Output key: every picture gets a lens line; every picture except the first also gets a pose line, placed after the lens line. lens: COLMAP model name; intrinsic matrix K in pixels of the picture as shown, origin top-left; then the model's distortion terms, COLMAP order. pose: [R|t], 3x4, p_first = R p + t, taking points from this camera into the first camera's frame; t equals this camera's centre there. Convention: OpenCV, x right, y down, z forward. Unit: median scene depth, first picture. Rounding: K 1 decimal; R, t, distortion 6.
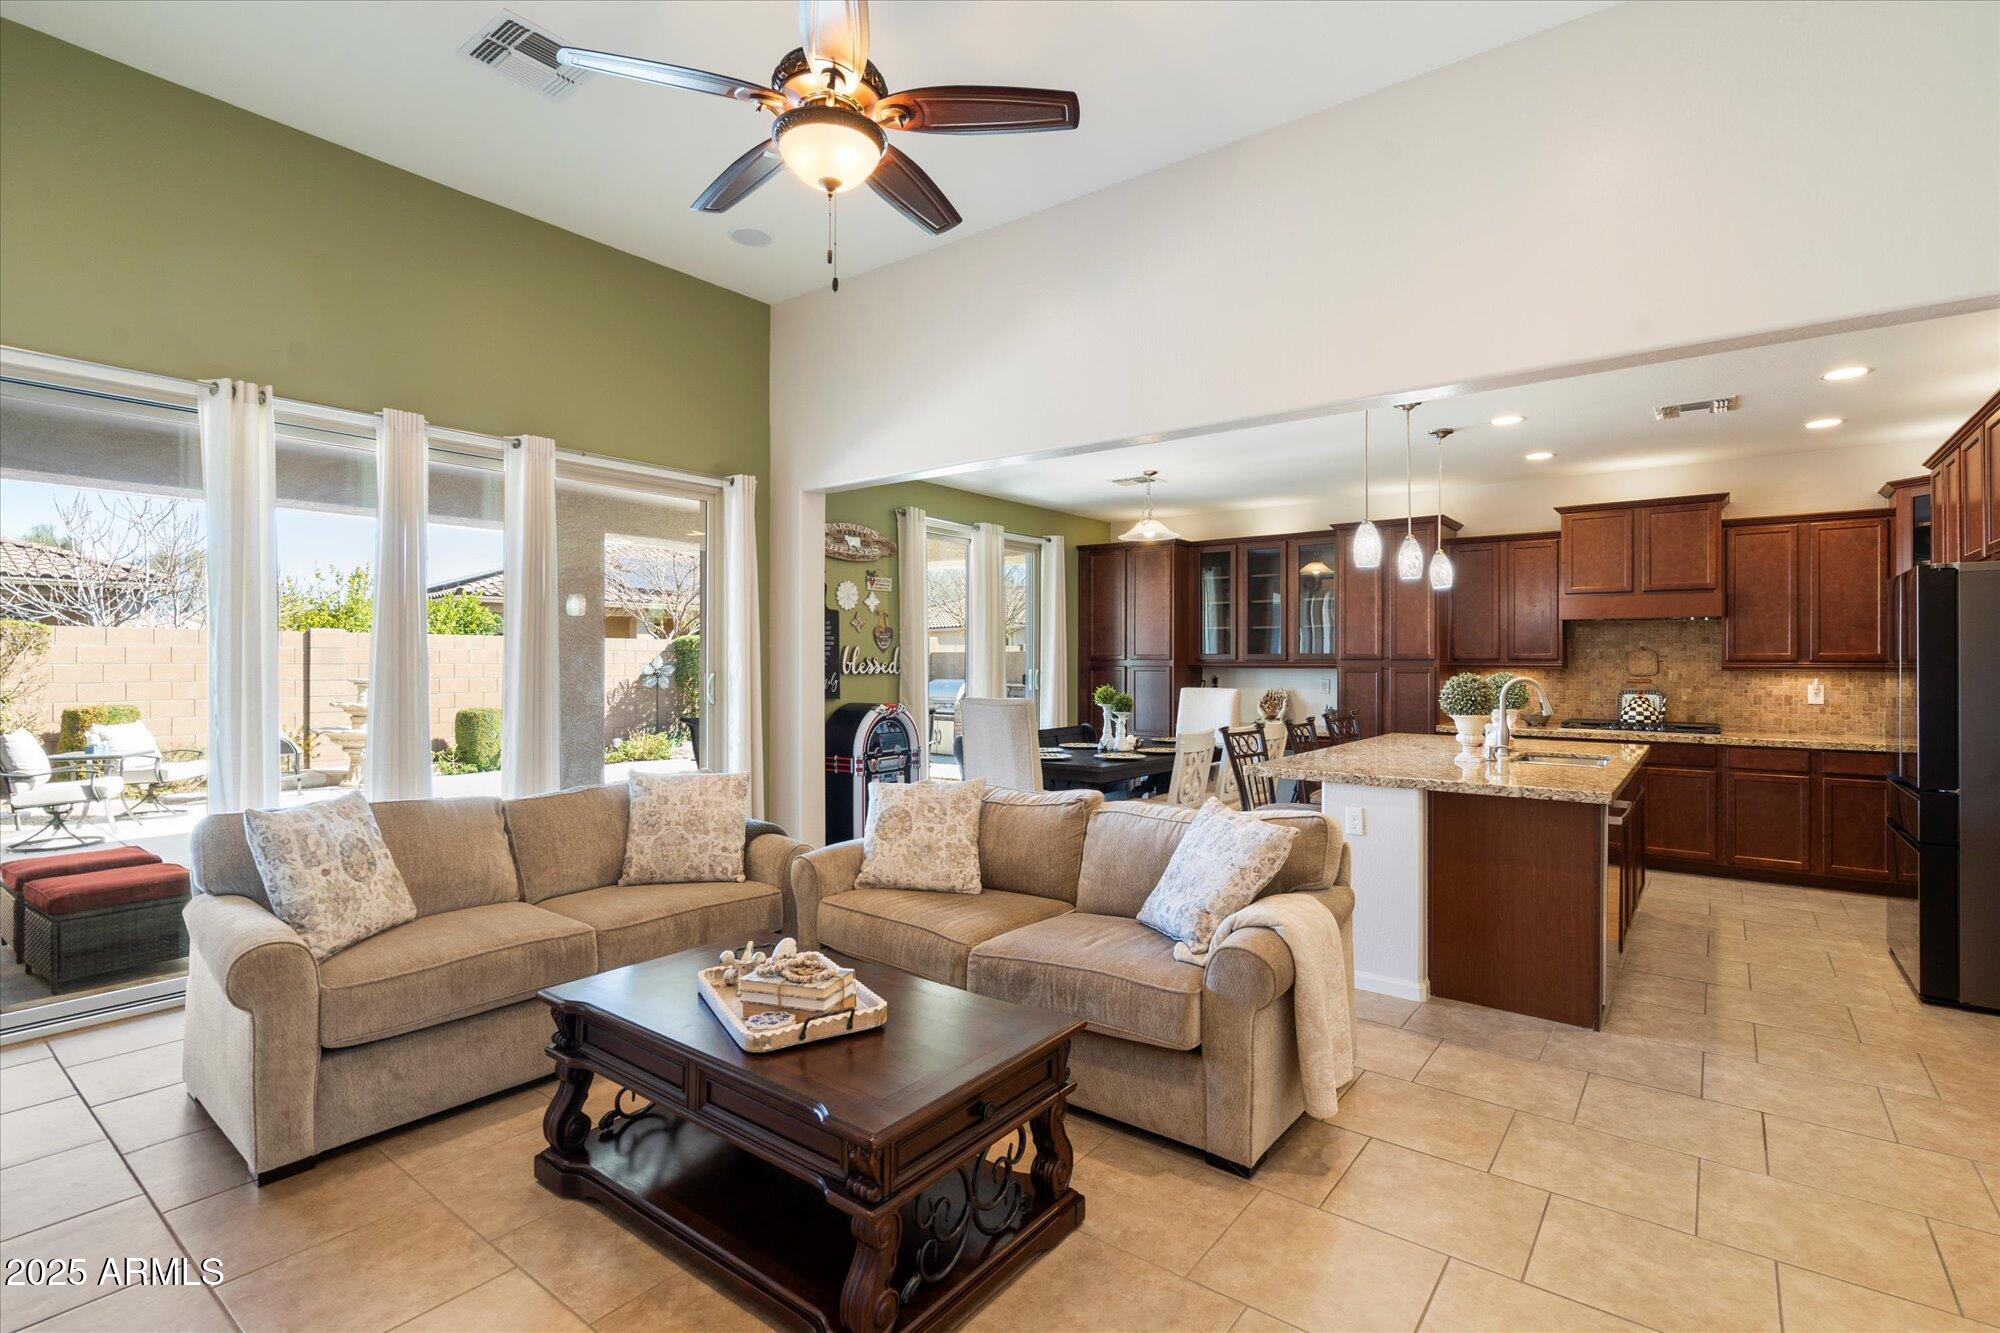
lens RADIAL K [[894.3, 0, 1029.3], [0, 894.3, 654.2], [0, 0, 1]] dist [-0.004302, 0.002975]
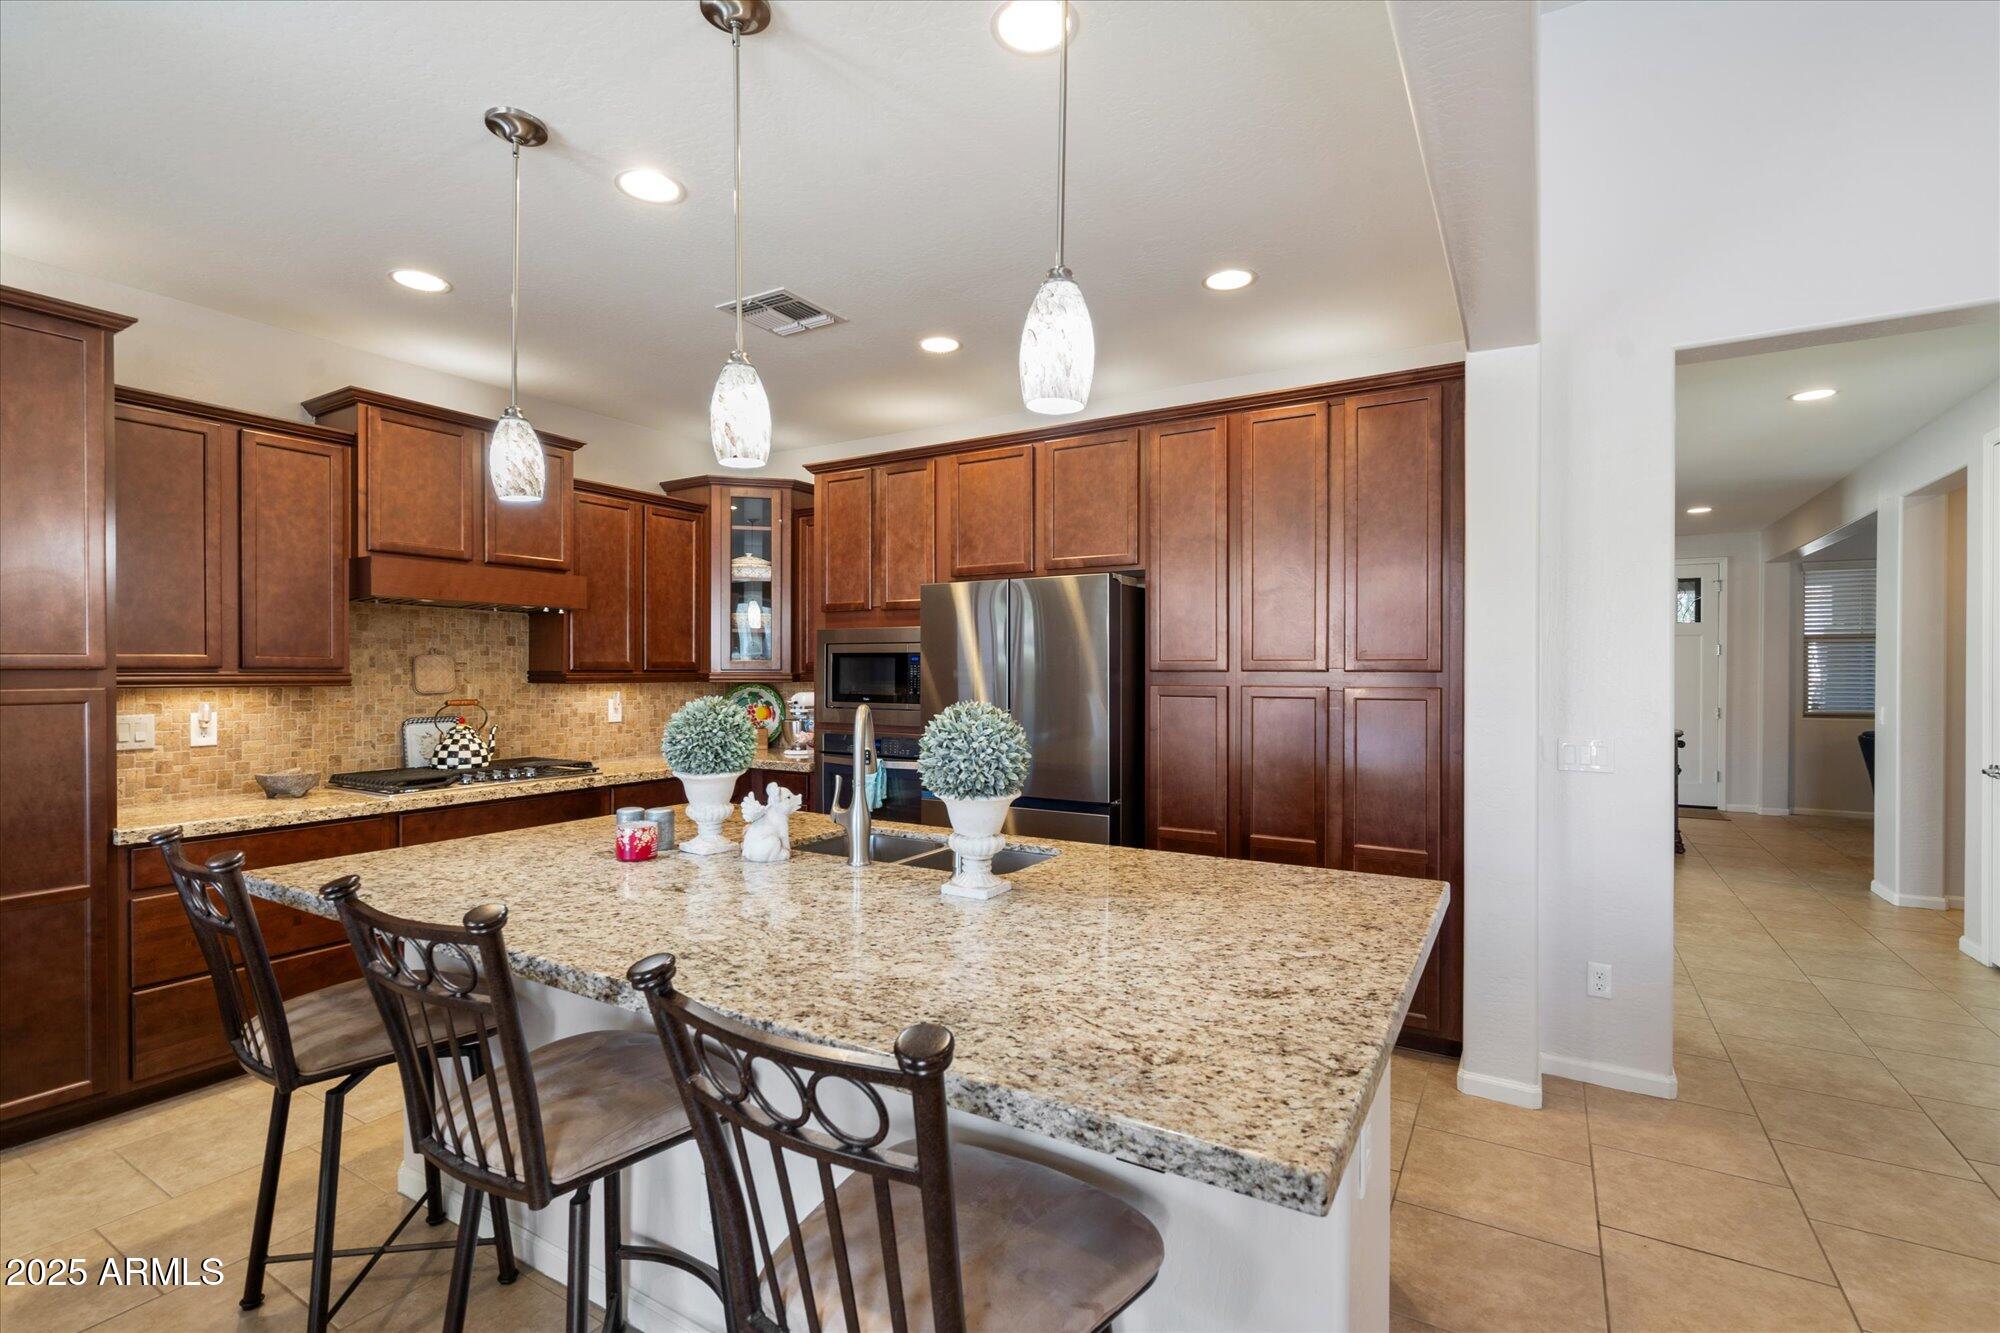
lens RADIAL K [[894.3, 0, 992.5], [0, 894.3, 670.7], [0, 0, 1]] dist [-0.004302, 0.002975]
pose [[-0.082897, -0.003762, 0.996551, 0.021601], [-0.007656, 0.999966, 0.003138, 0.002610], [-0.996529, -0.007370, -0.082923, 0.693537]]
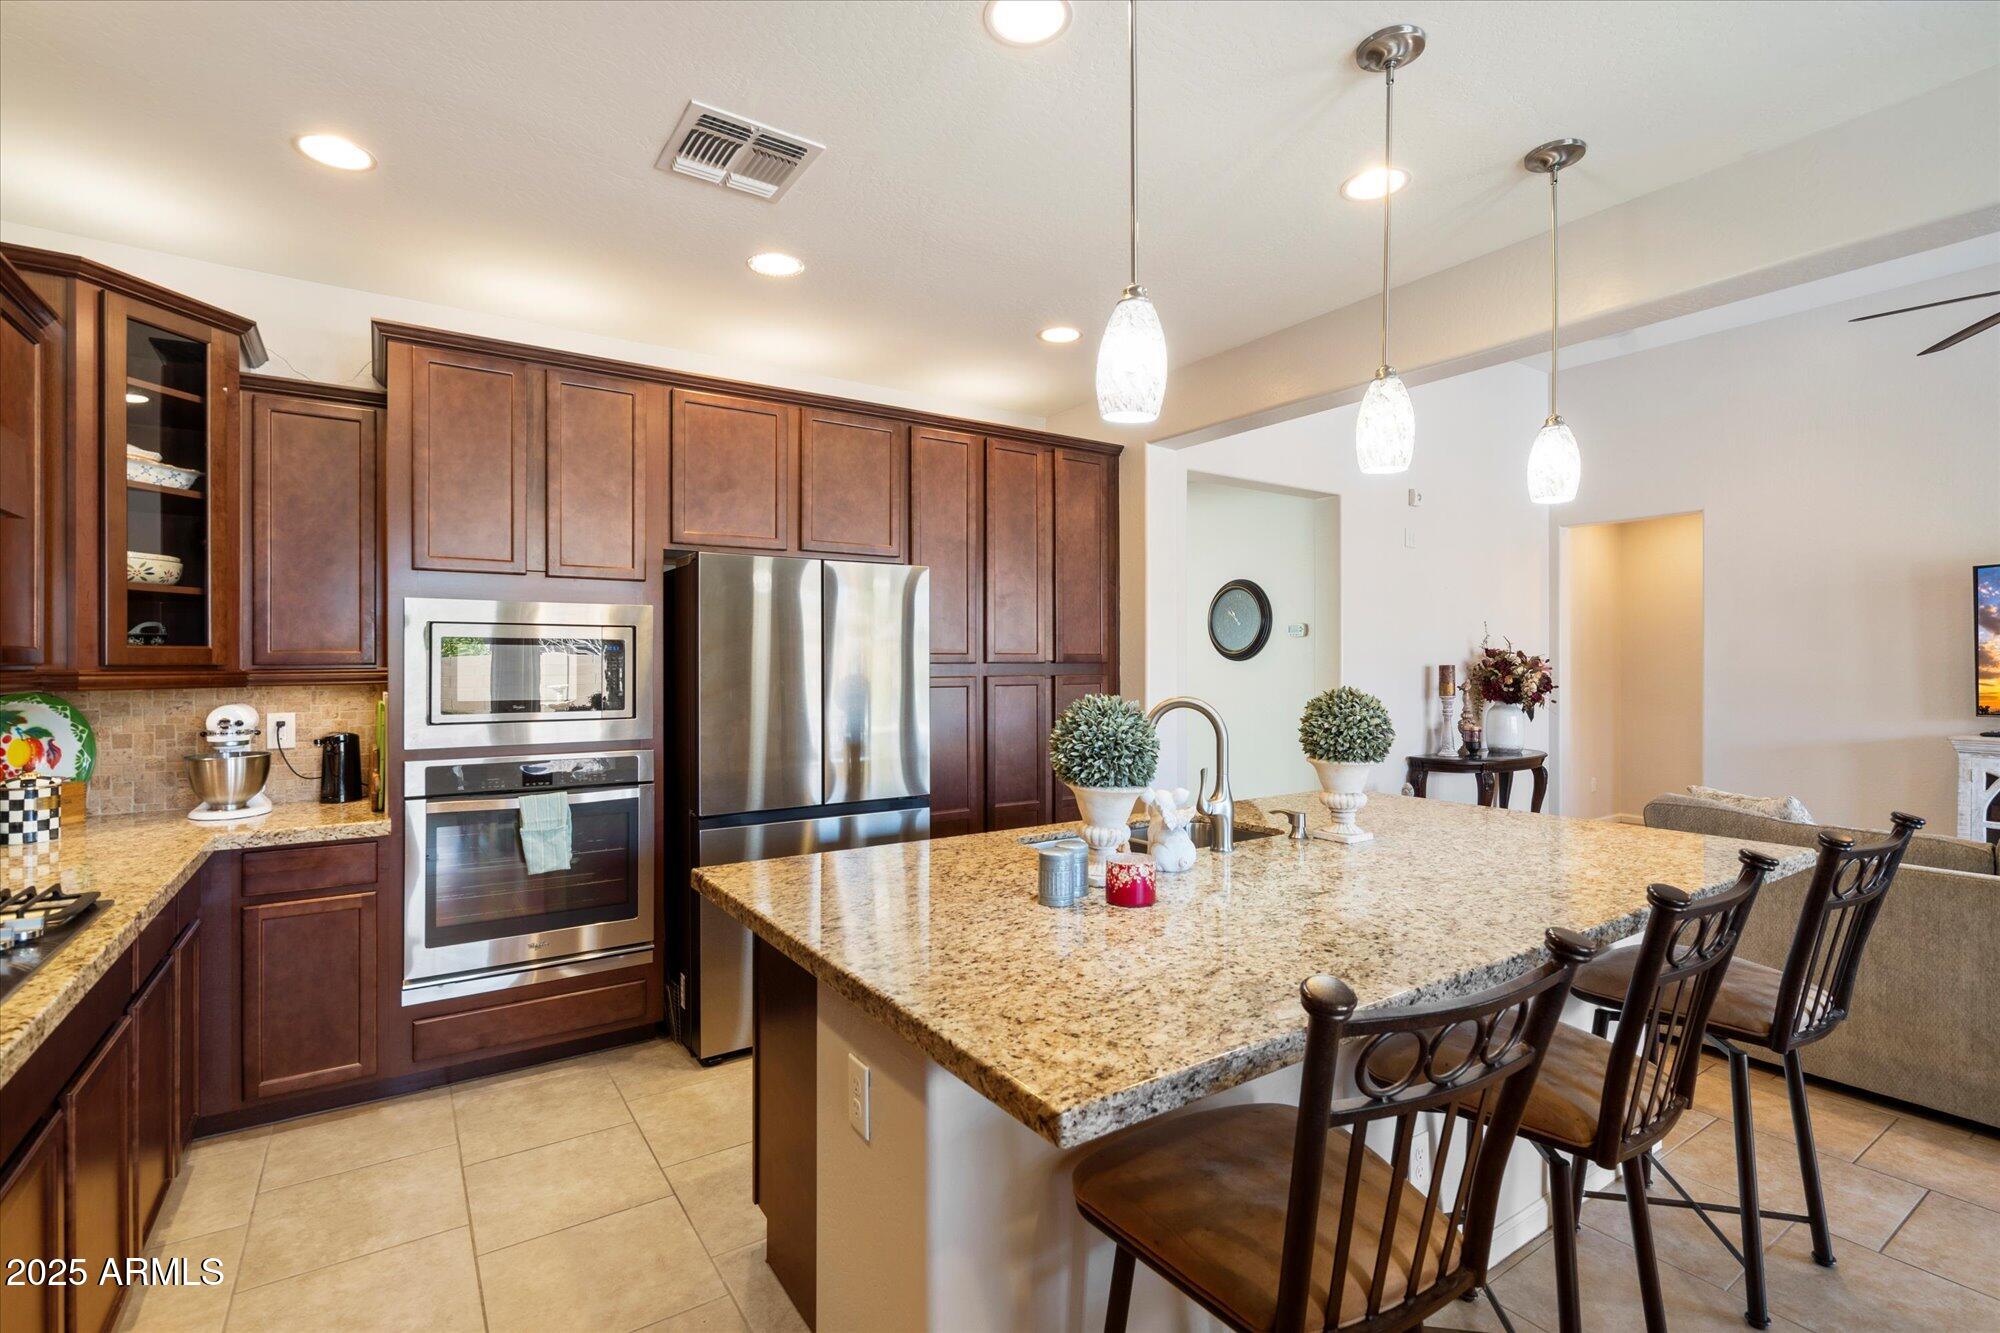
lens RADIAL K [[894.3, 0, 993.5], [0, 894.3, 666.9], [0, 0, 1]] dist [-0.004302, 0.002975]
pose [[-0.932586, -0.000066, 0.360947, 0.342529], [-0.001646, 0.999990, -0.004070, 0.008698], [-0.360943, -0.004389, -0.932577, 1.097812]]
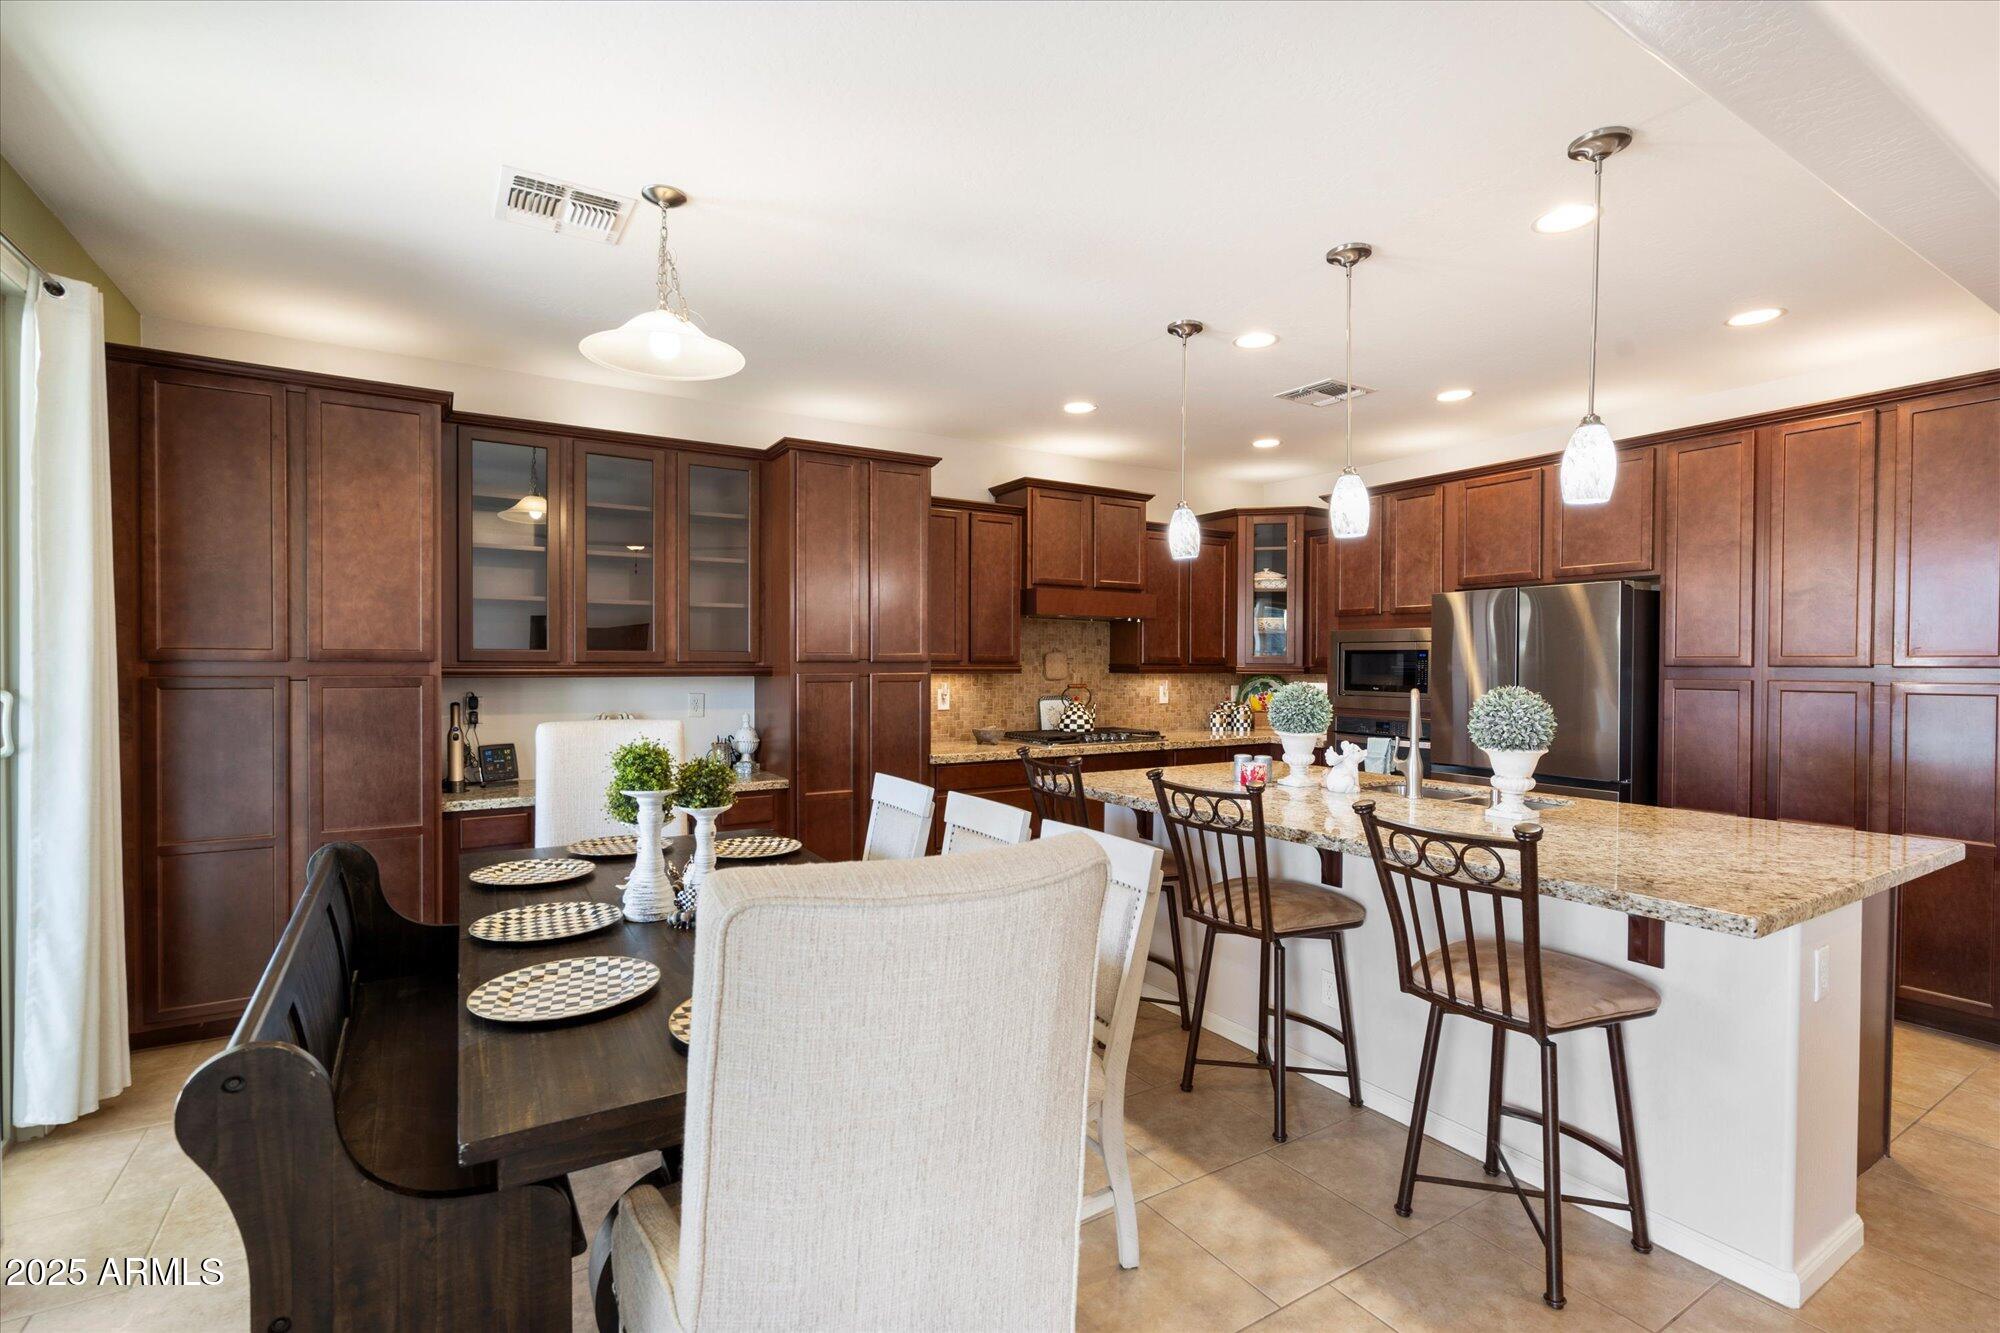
lens RADIAL K [[894.3, 0, 1003.9], [0, 894.3, 672.3], [0, 0, 1]] dist [-0.004302, 0.002975]
pose [[0.377597, -0.010386, 0.925912, -0.190574], [-0.009996, 0.999833, 0.015291, 0.003036], [-0.925916, -0.015029, 0.377430, 0.742965]]
